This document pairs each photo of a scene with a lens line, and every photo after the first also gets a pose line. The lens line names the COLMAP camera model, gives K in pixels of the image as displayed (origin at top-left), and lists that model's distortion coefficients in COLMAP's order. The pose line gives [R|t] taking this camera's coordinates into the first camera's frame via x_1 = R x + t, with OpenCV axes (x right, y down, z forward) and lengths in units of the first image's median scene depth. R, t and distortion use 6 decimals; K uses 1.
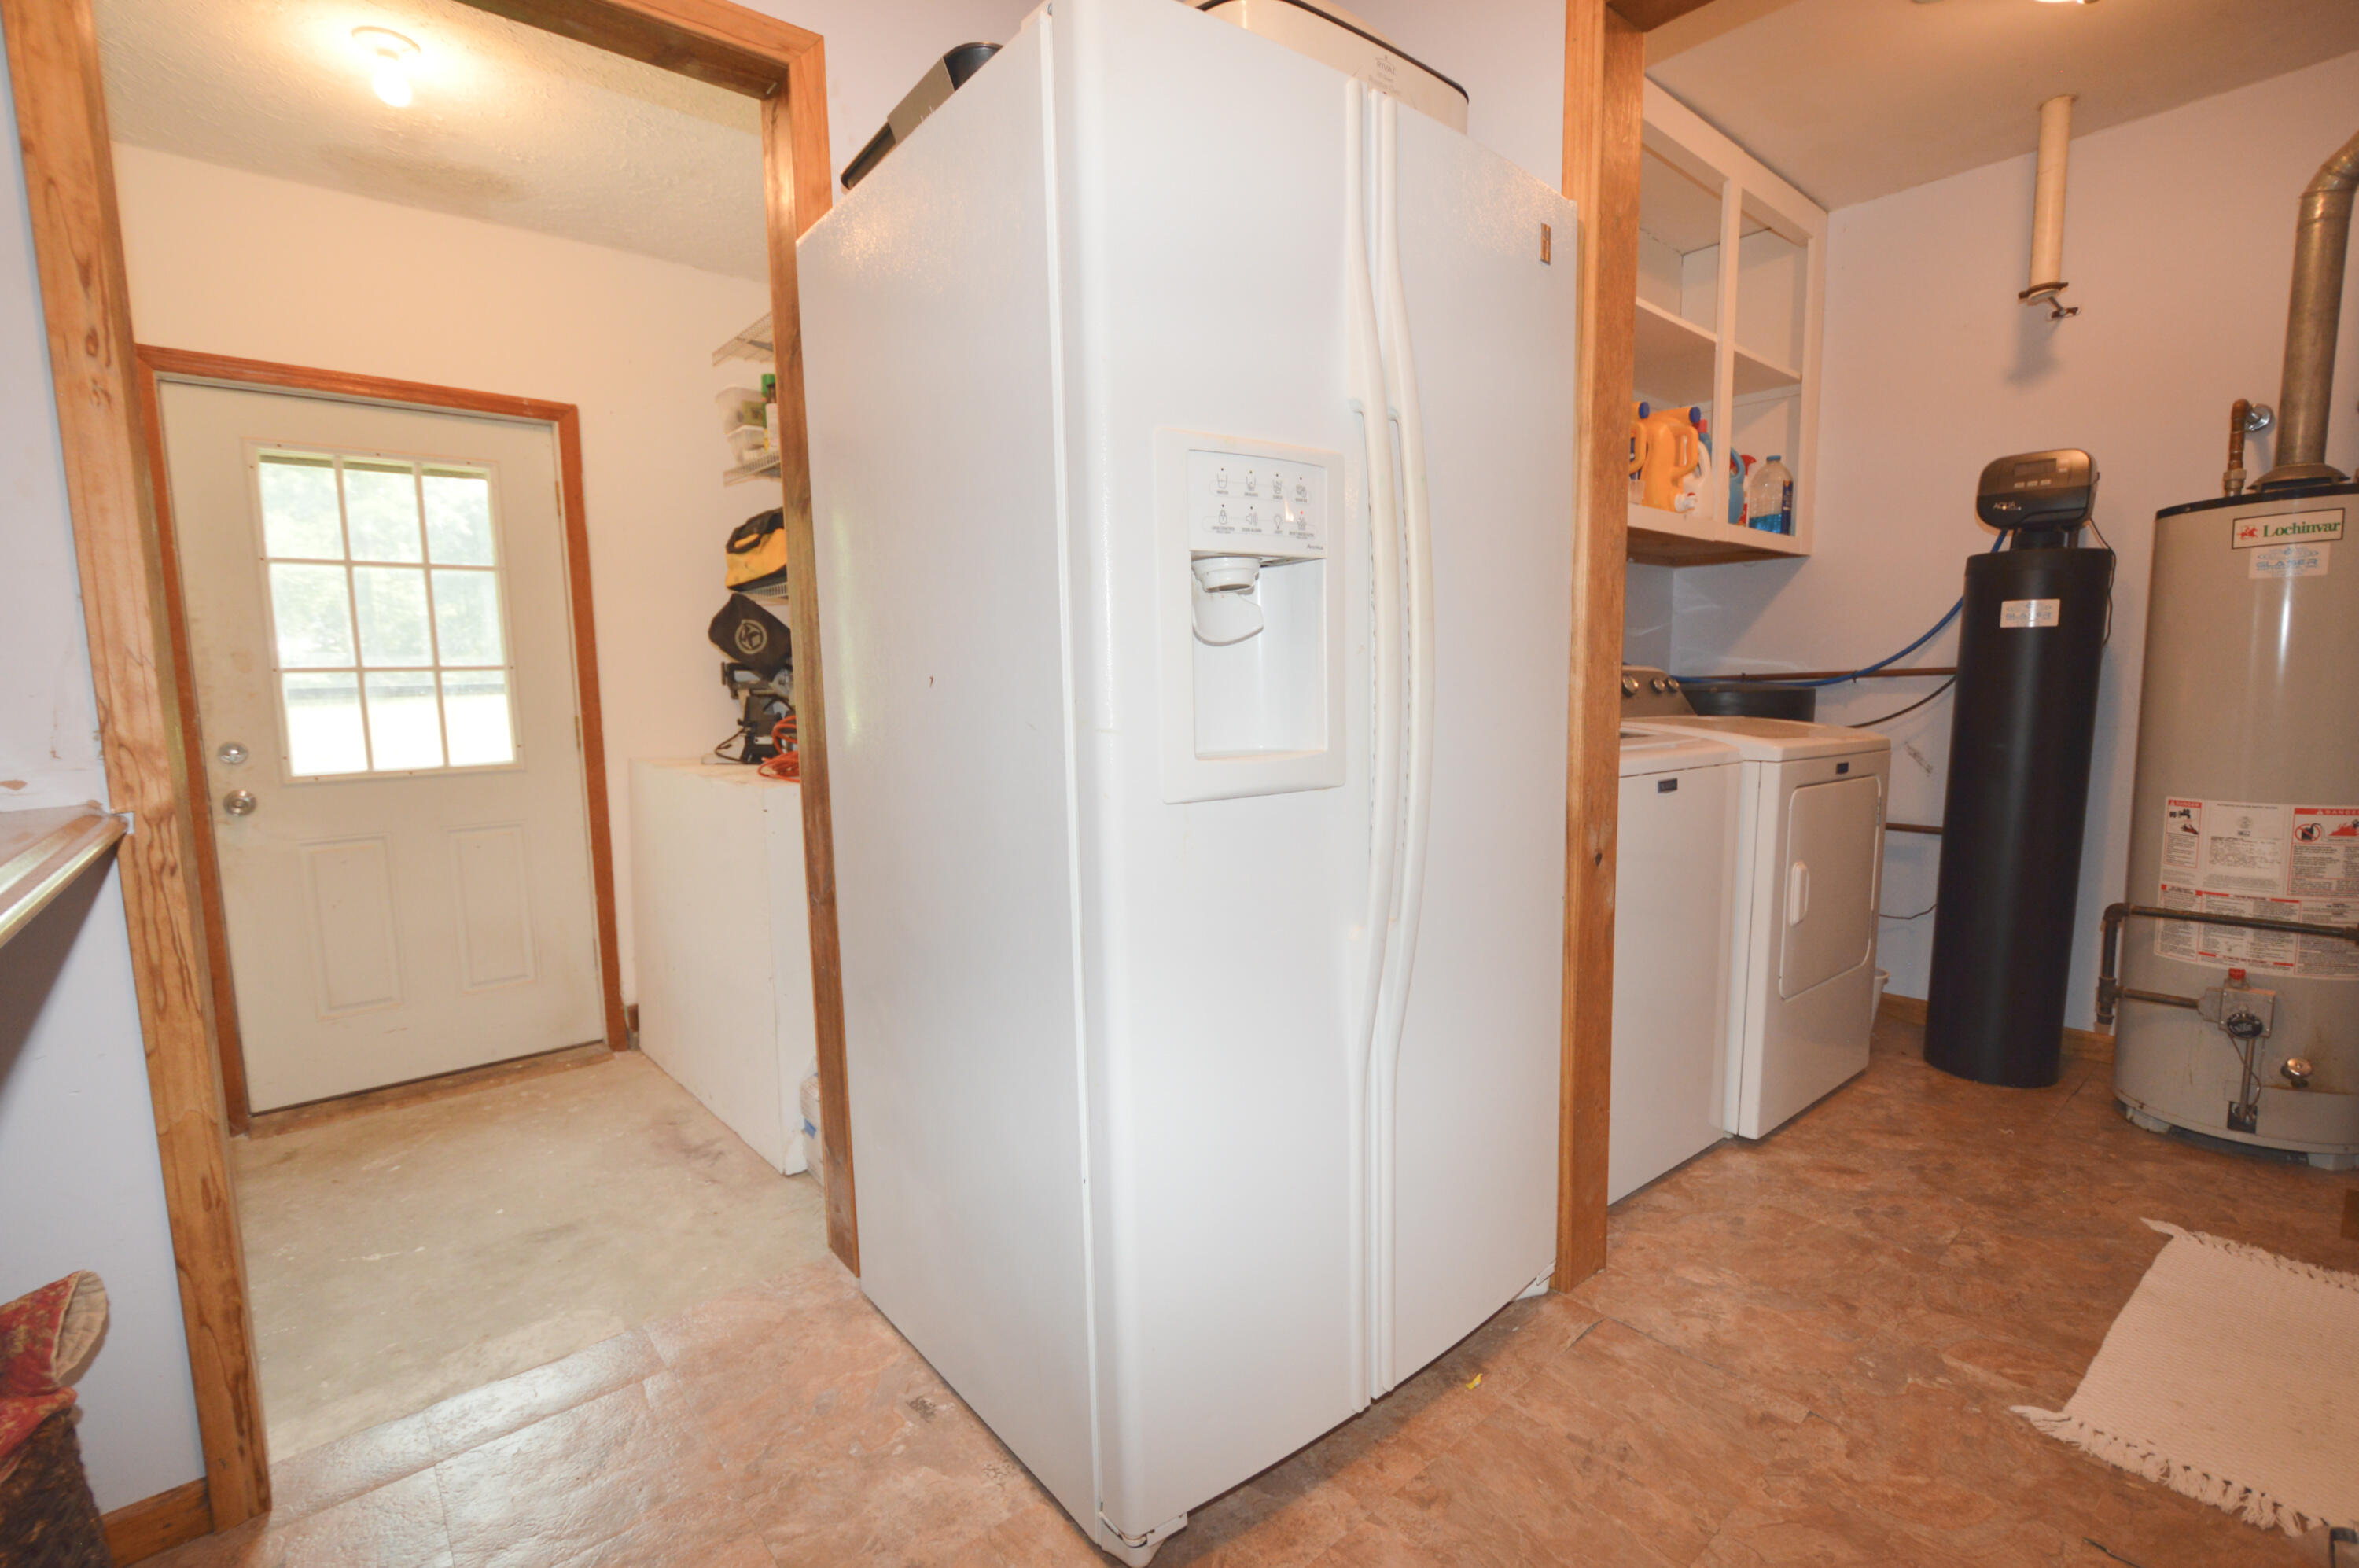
lens RADIAL K [[1045.7, 0, 1176.1], [0, 1045.7, 800.7], [0, 0, 1]] dist [0.000462, -0.007288]
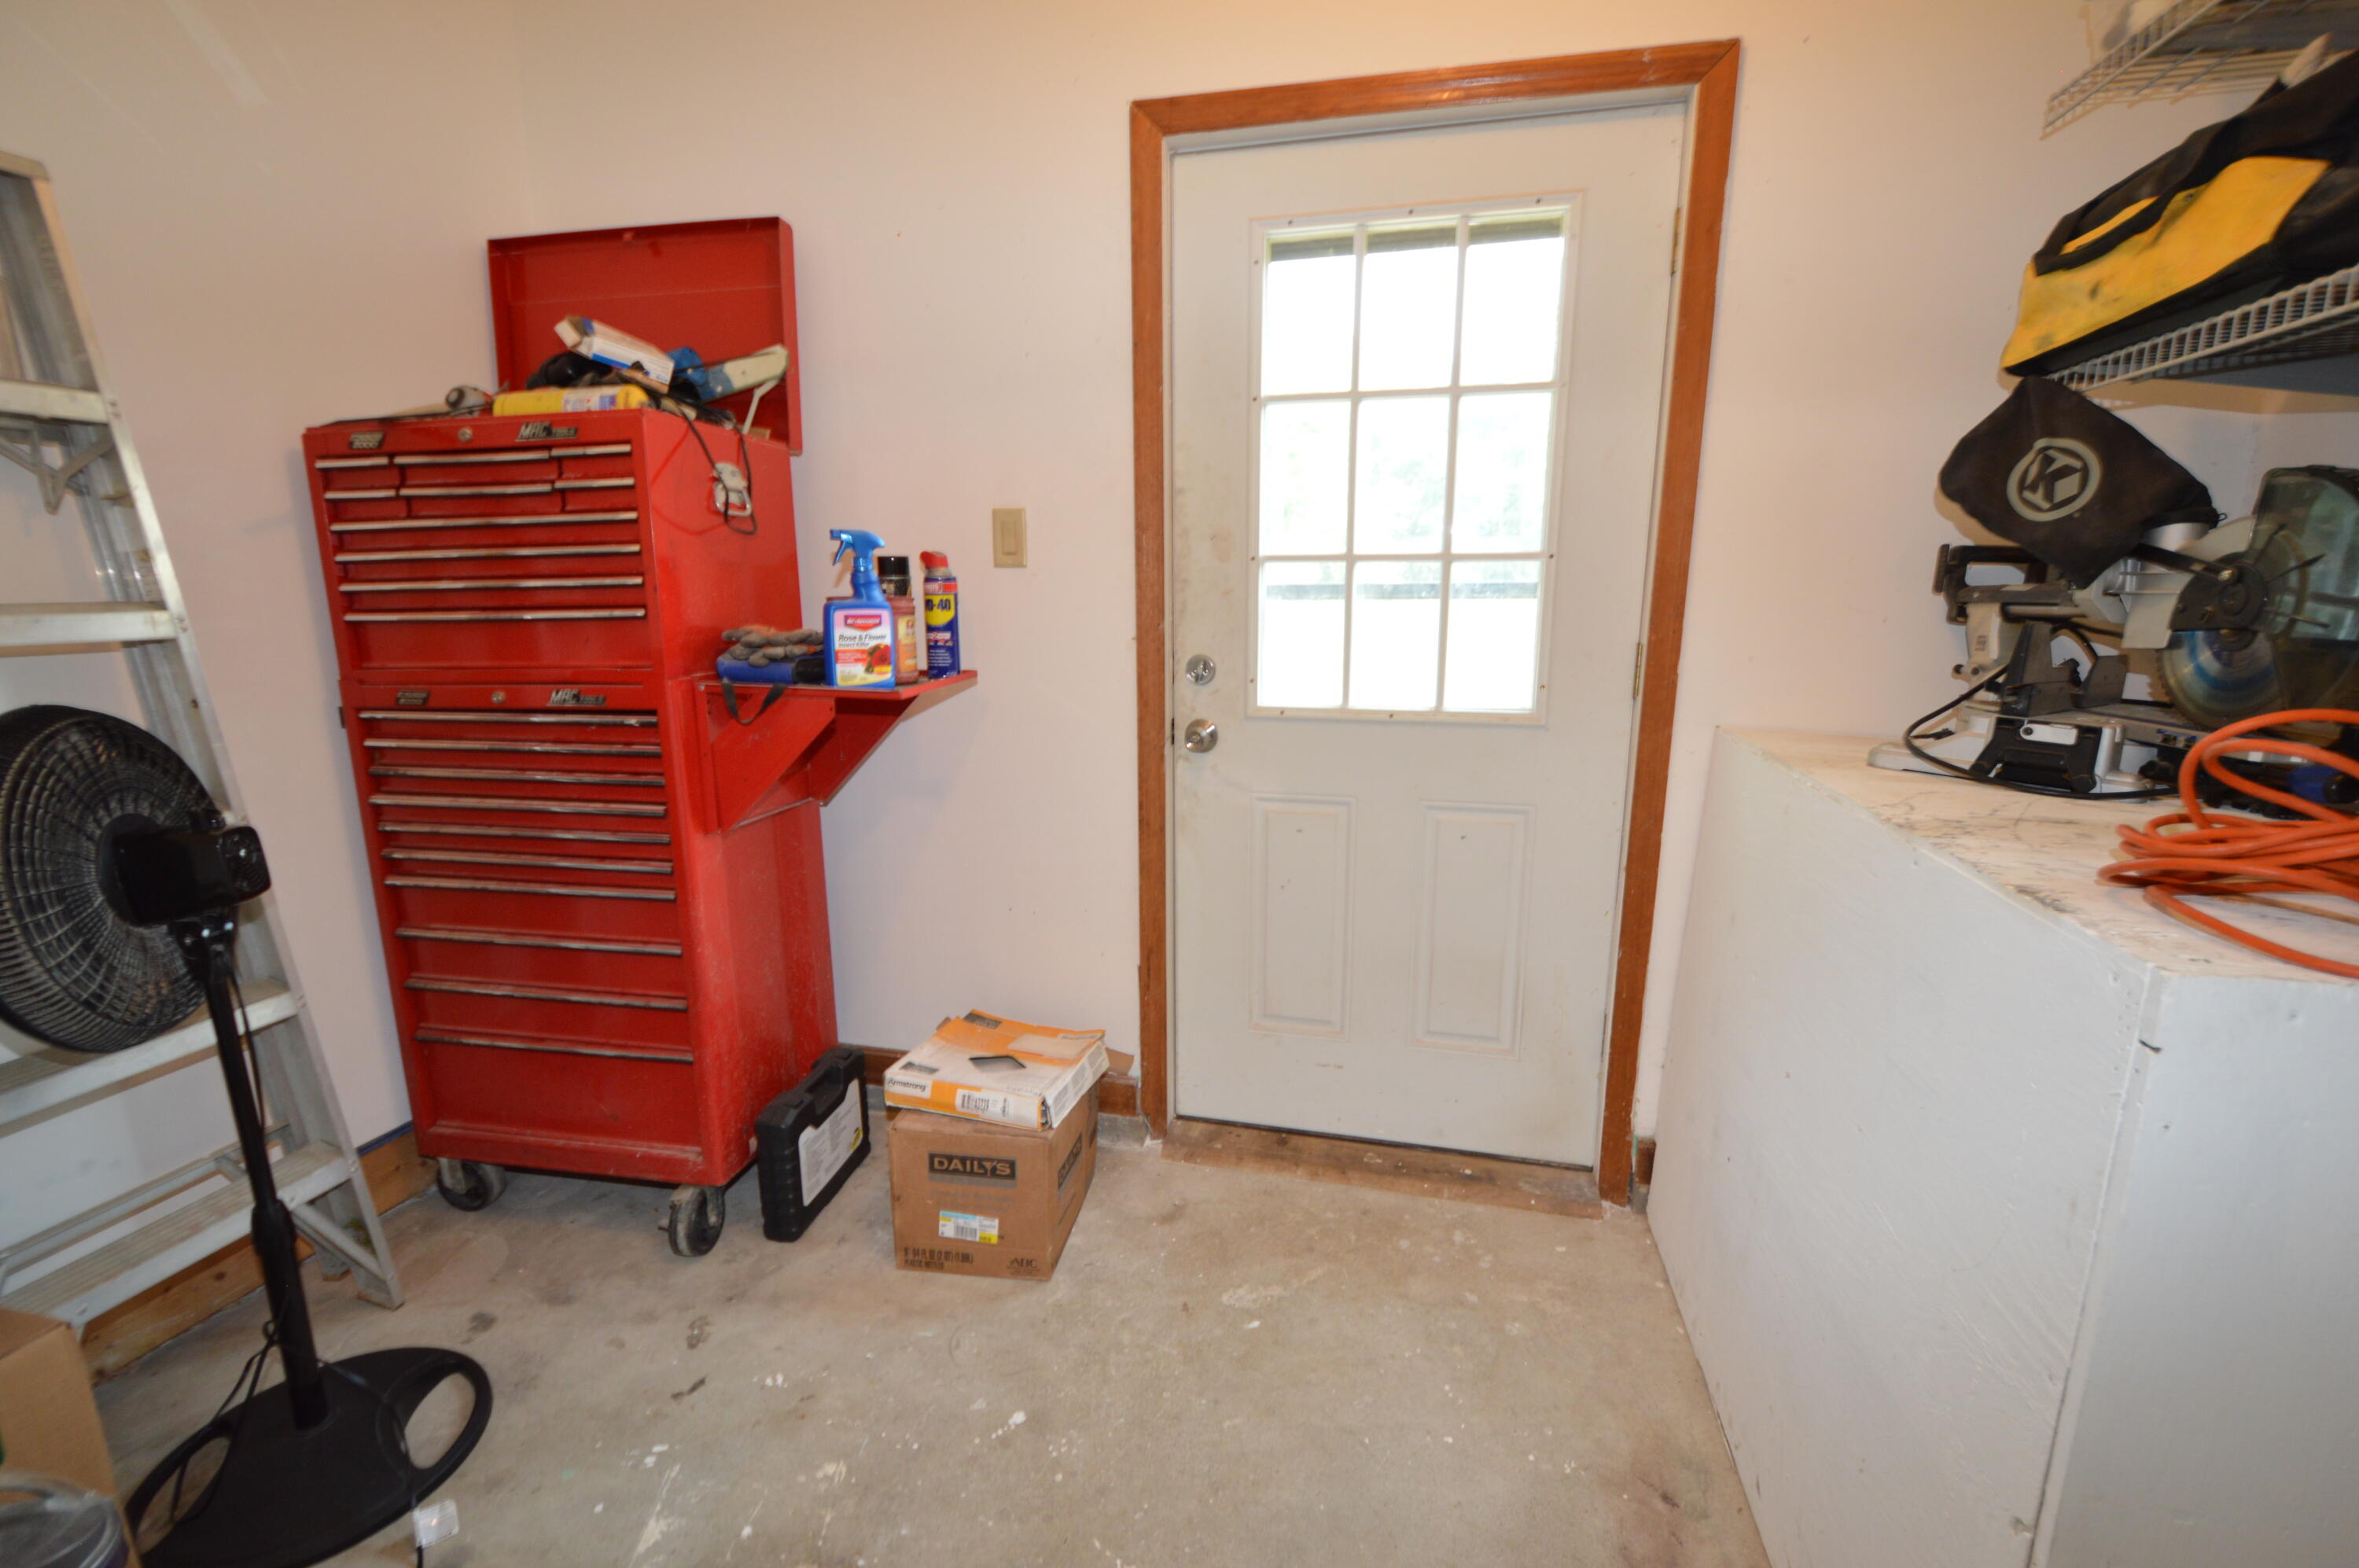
lens RADIAL K [[1045.7, 0, 1176.1], [0, 1045.7, 800.7], [0, 0, 1]] dist [0.000462, -0.007288]
pose [[0.574260, 0.181673, -0.798261, -0.256964], [-0.105452, 0.983359, 0.147938, -0.055456], [0.811853, -0.000776, 0.583862, 0.478279]]
